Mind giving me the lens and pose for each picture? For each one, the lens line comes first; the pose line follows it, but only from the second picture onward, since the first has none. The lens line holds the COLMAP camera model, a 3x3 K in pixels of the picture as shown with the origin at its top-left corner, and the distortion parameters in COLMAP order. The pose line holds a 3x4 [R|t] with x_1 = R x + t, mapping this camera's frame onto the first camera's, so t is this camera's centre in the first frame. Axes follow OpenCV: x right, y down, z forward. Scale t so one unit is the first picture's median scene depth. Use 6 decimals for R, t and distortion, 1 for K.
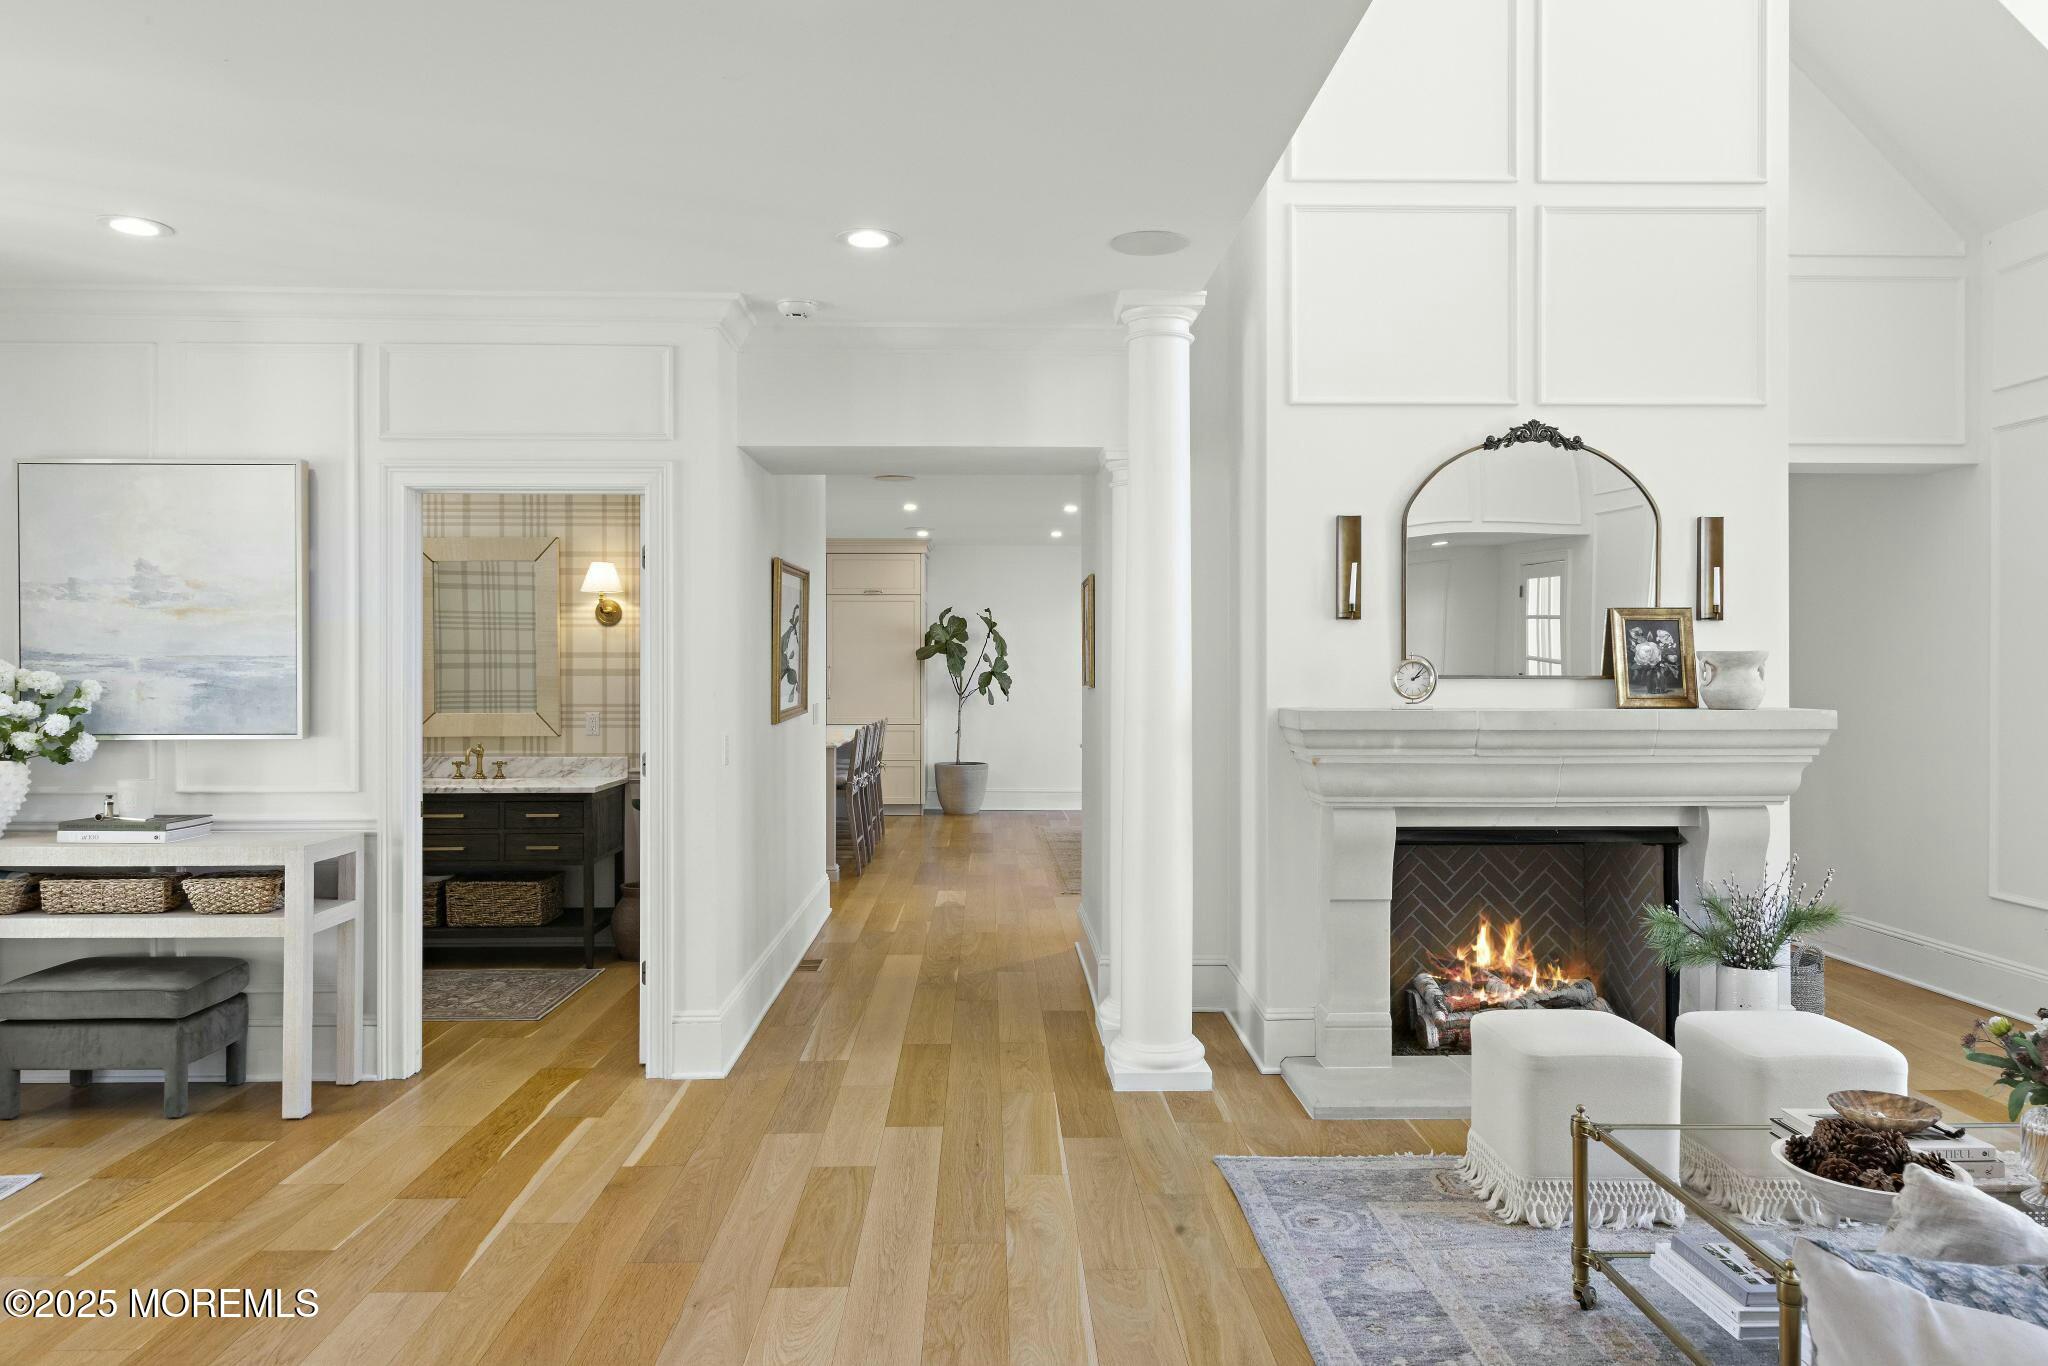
lens RADIAL K [[1366.9, 0, 1027.9], [0, 1366.9, 671.8], [0, 0, 1]] dist [0.008235, 0.001338]
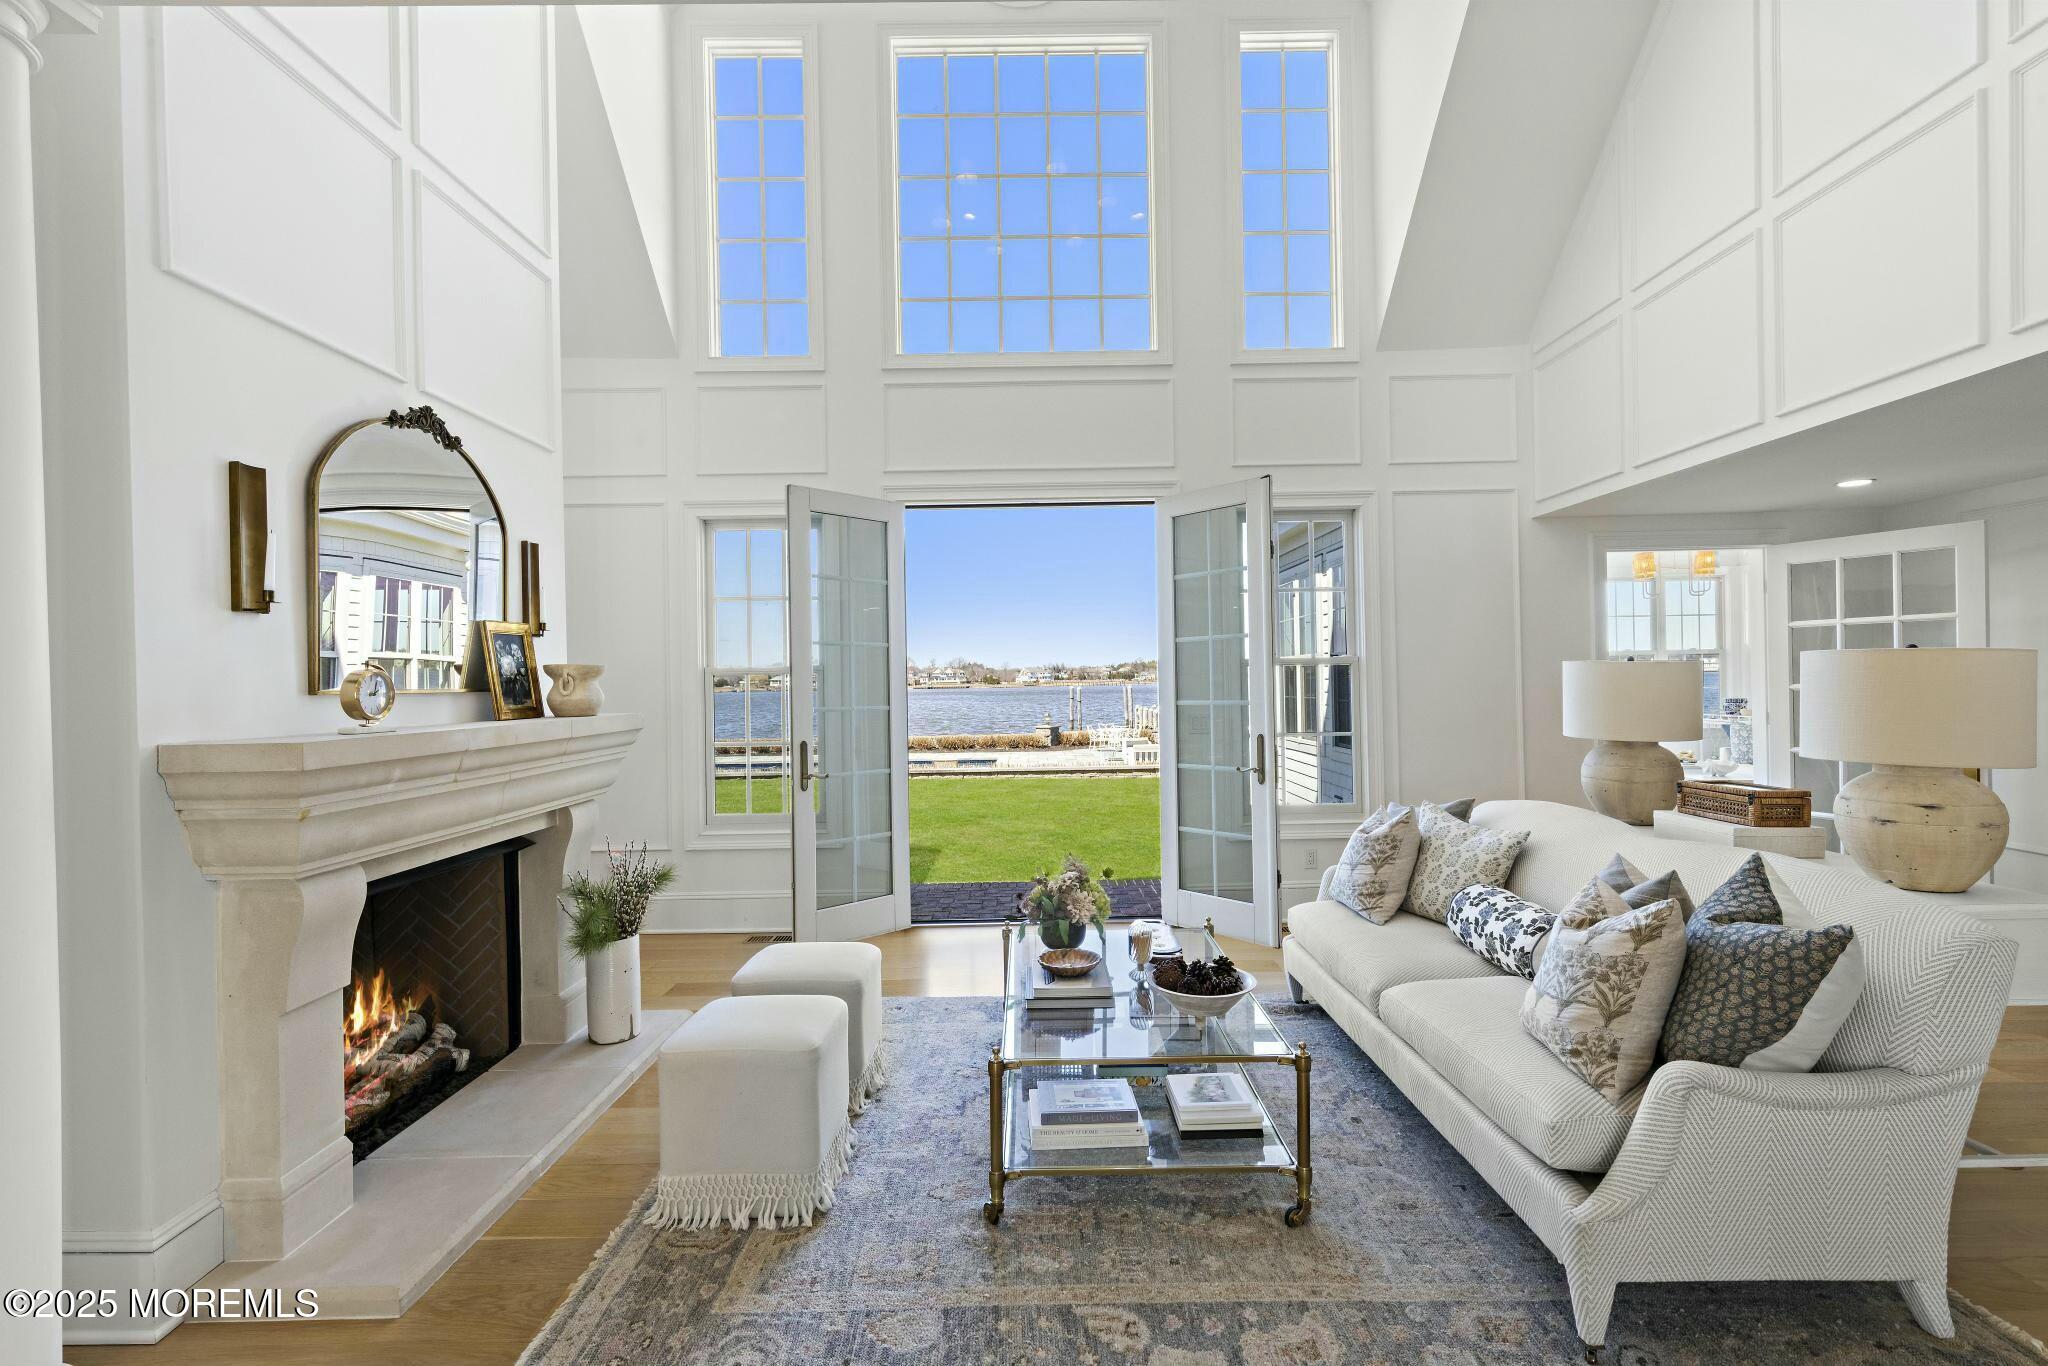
lens RADIAL K [[933.7, 0, 1026.6], [0, 933.7, 678.4], [0, 0, 1]] dist [0.000646, 0.000274]
pose [[0.021162, -0.001624, 0.999775, -0.247912], [0.018030, 0.999837, 0.001243, 0.002335], [-0.999613, 0.018000, 0.021187, 0.615173]]
